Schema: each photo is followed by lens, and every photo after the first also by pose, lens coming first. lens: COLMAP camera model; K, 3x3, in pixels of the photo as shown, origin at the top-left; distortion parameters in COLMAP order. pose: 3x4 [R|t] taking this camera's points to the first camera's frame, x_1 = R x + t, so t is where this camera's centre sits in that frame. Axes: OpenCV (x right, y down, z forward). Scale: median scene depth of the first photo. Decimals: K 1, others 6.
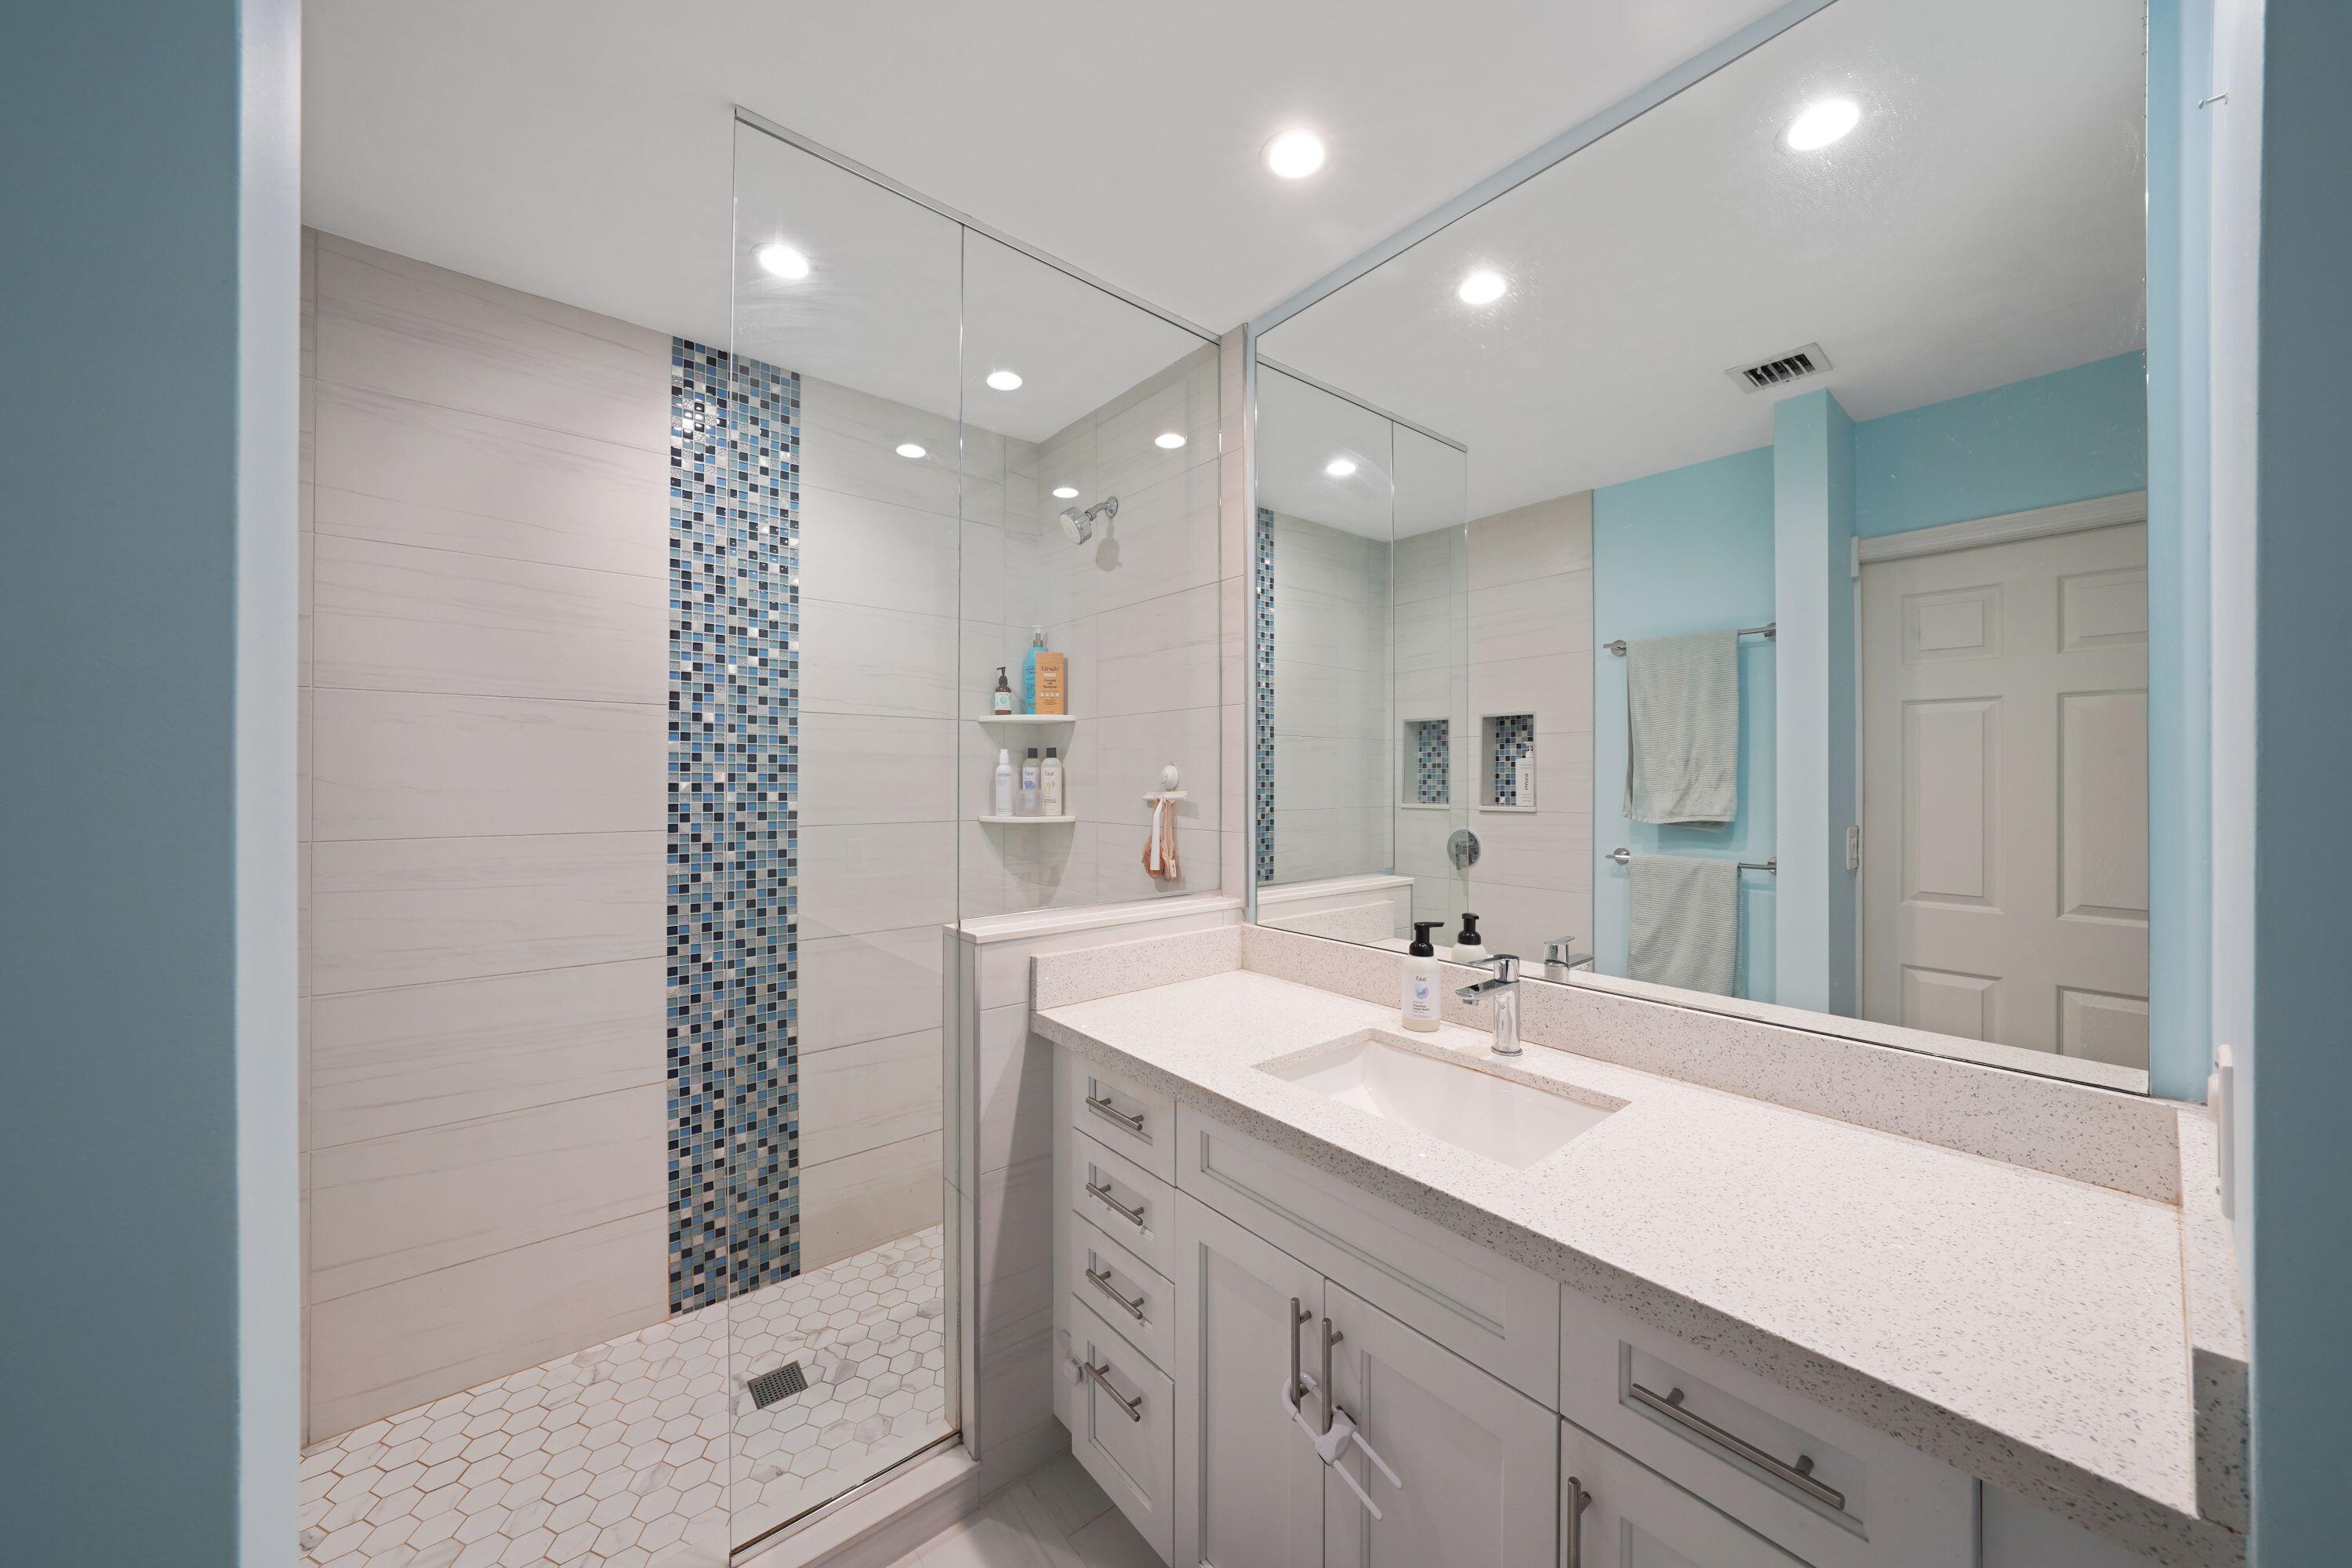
lens RADIAL K [[814.1, 0, 1152.0], [0, 814.1, 771.5], [0, 0, 1]] dist [-0.011312, 0.002667]
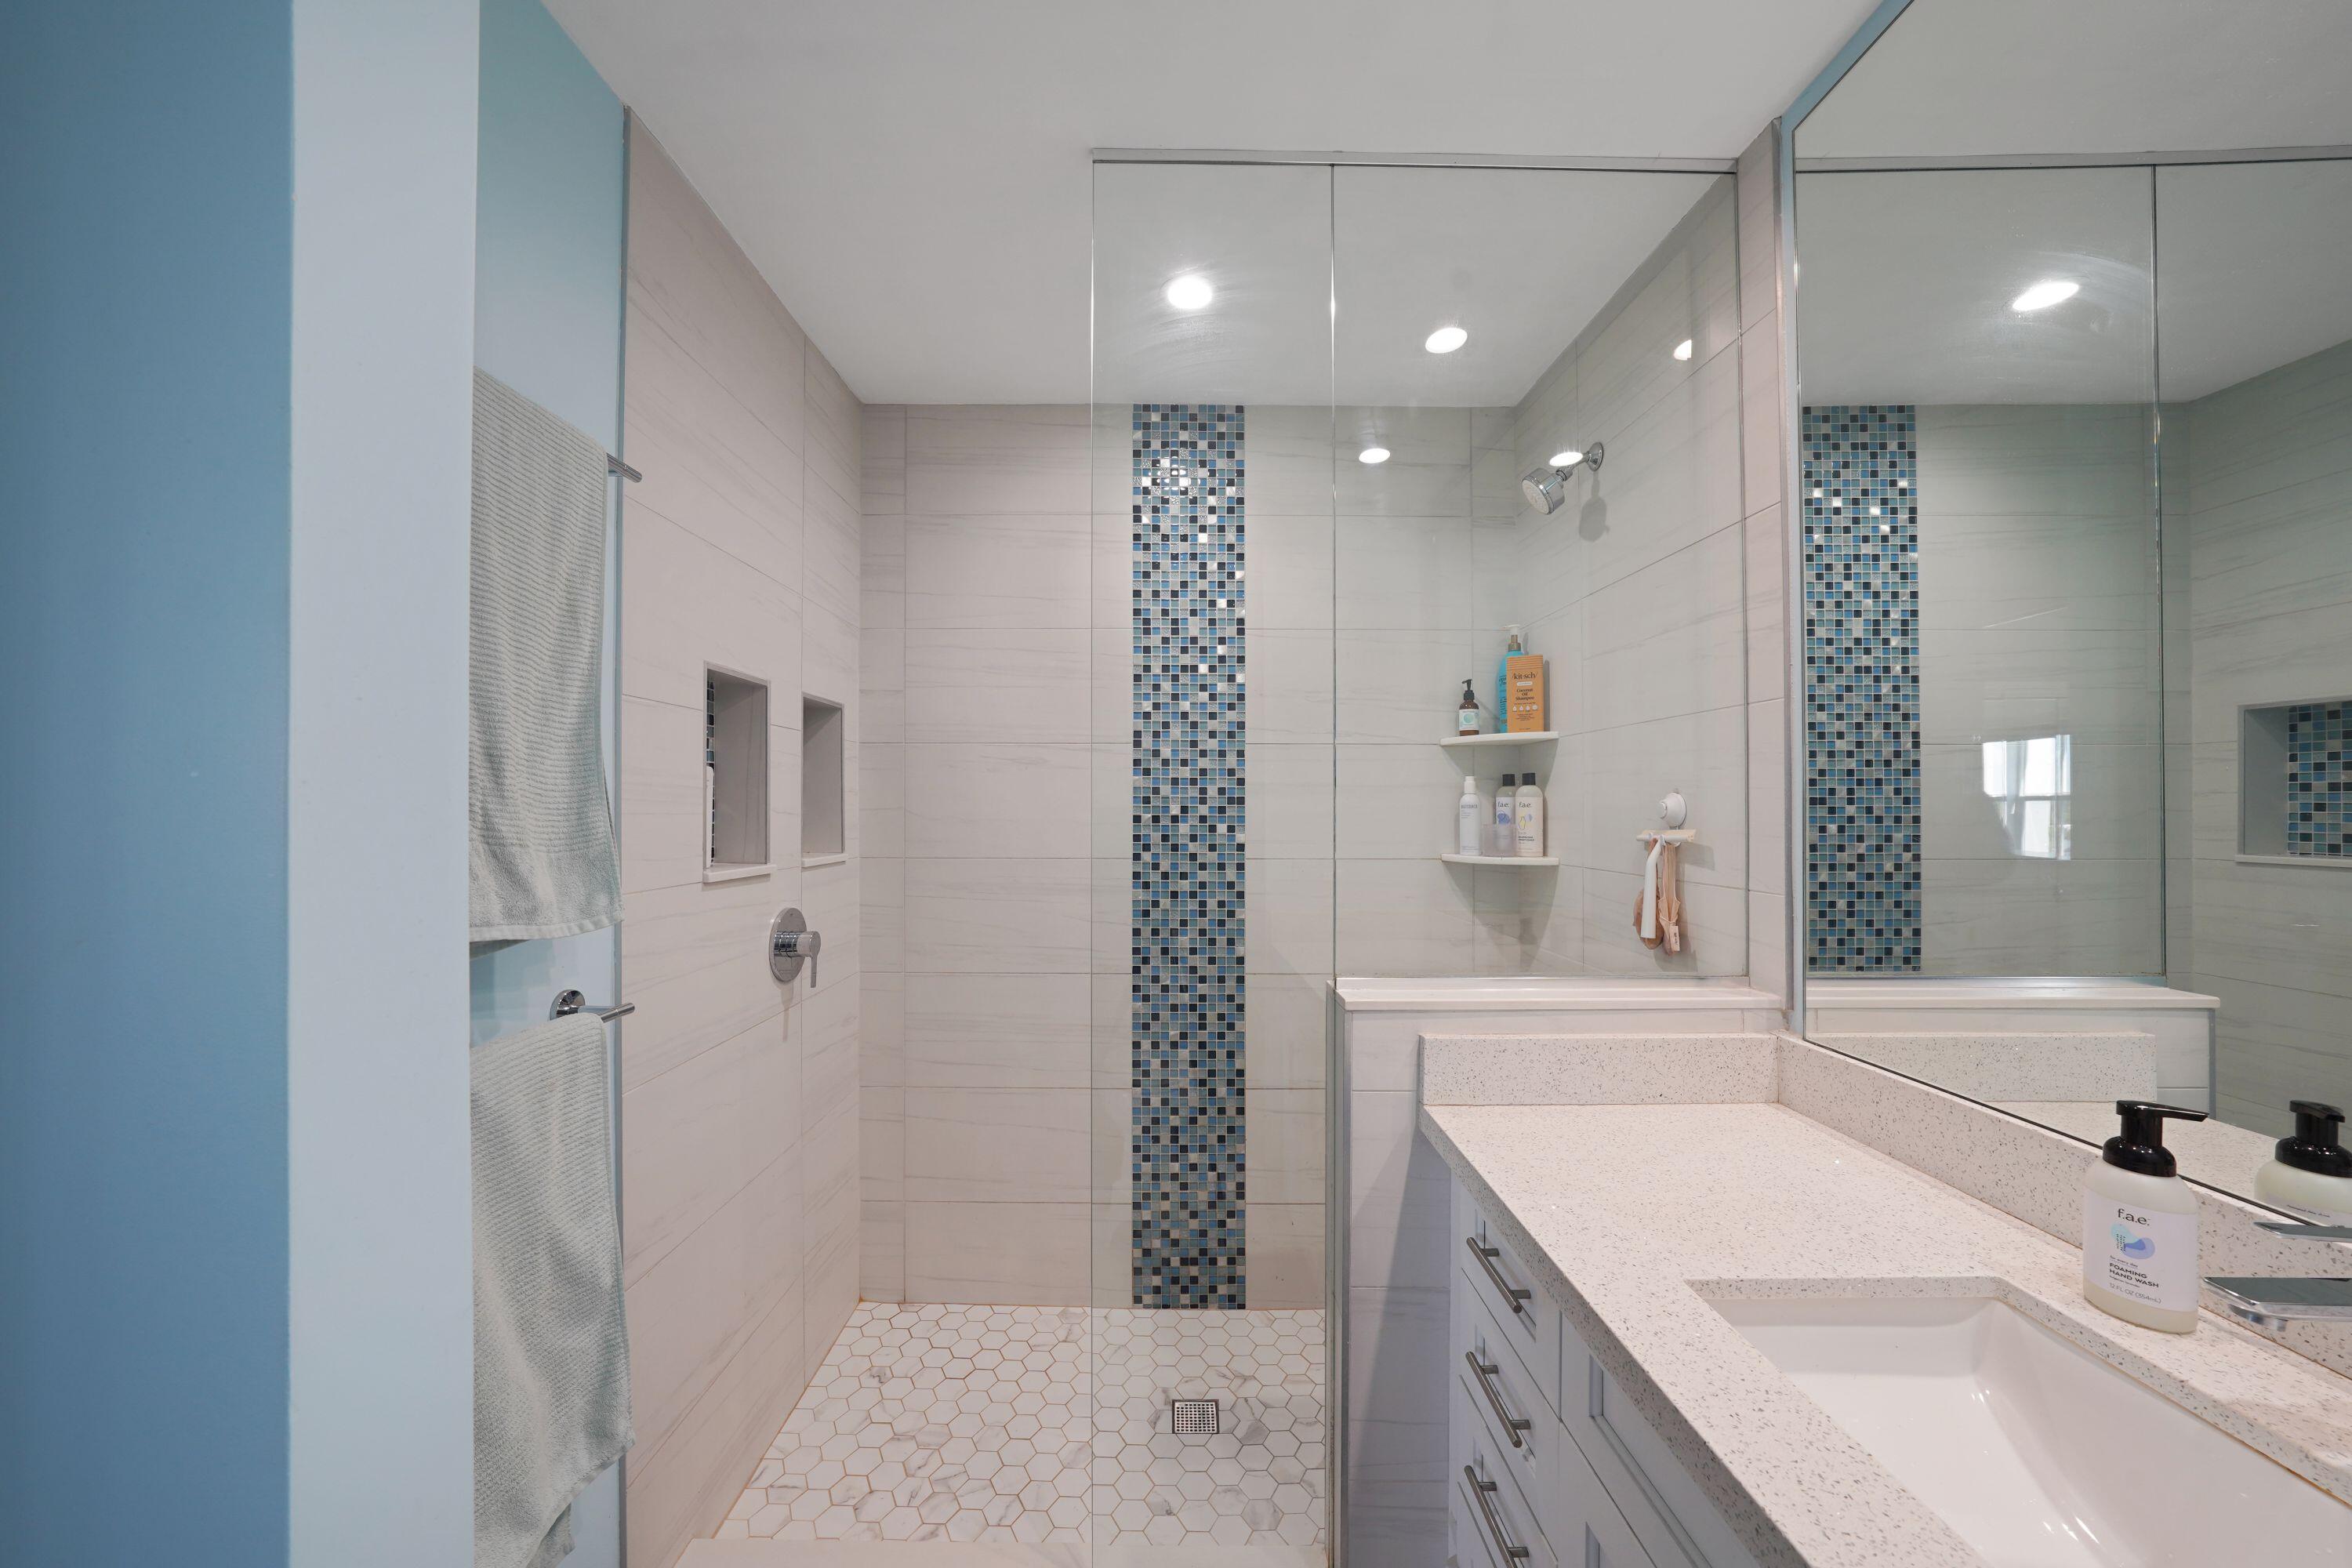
lens RADIAL K [[814.1, 0, 1176.9], [0, 814.1, 801.6], [0, 0, 1]] dist [-0.011312, 0.002667]
pose [[0.785357, -0.005382, -0.619020, 0.124861], [0.005955, 0.999982, -0.001140, -0.002210], [0.619015, -0.002790, 0.785375, 0.174914]]
